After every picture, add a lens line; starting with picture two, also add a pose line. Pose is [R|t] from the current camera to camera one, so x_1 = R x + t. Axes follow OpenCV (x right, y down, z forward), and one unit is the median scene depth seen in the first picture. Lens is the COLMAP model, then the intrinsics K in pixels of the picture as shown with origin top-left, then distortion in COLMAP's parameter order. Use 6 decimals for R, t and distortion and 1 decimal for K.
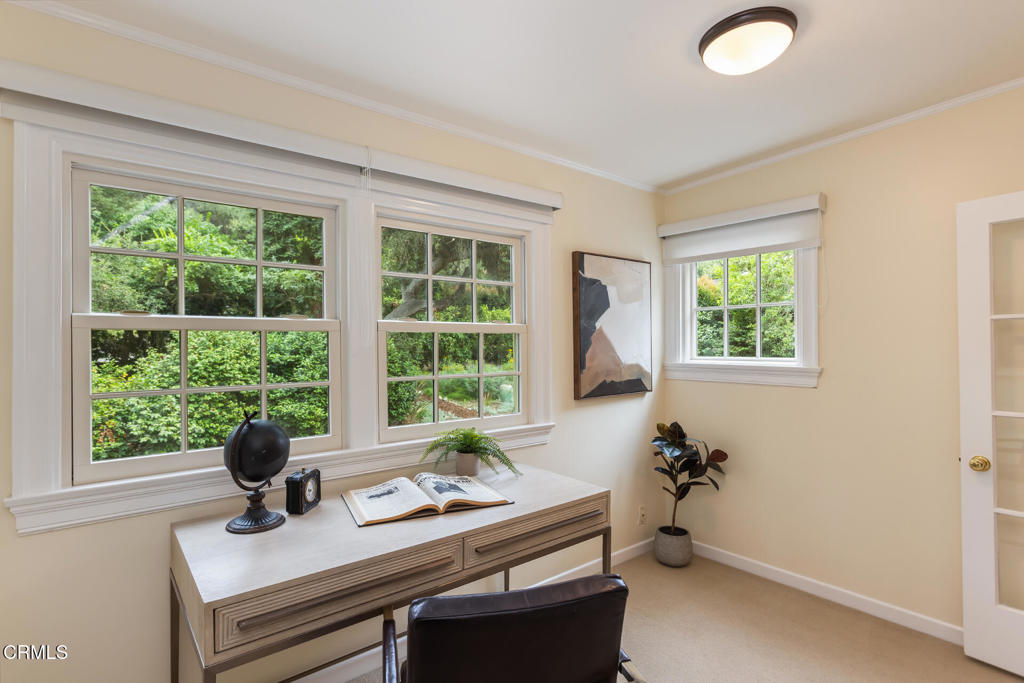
lens RADIAL K [[510.6, 0, 512.1], [0, 510.6, 344.8], [0, 0, 1]] dist [0.001808, 0.001938]
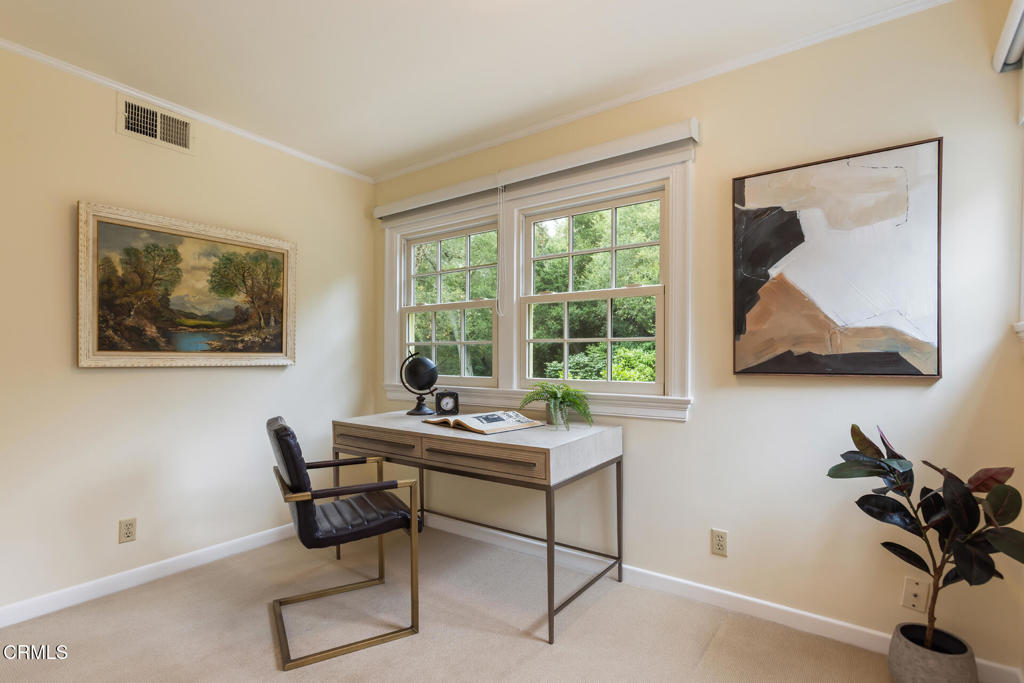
lens RADIAL K [[510.6, 0, 512.1], [0, 510.6, 344.8], [0, 0, 1]] dist [0.001808, 0.001938]
pose [[0.265366, -0.003720, -0.964141, 0.752239], [0.005444, 0.999982, -0.002360, 0.061833], [0.964132, -0.004622, 0.265381, 0.465075]]
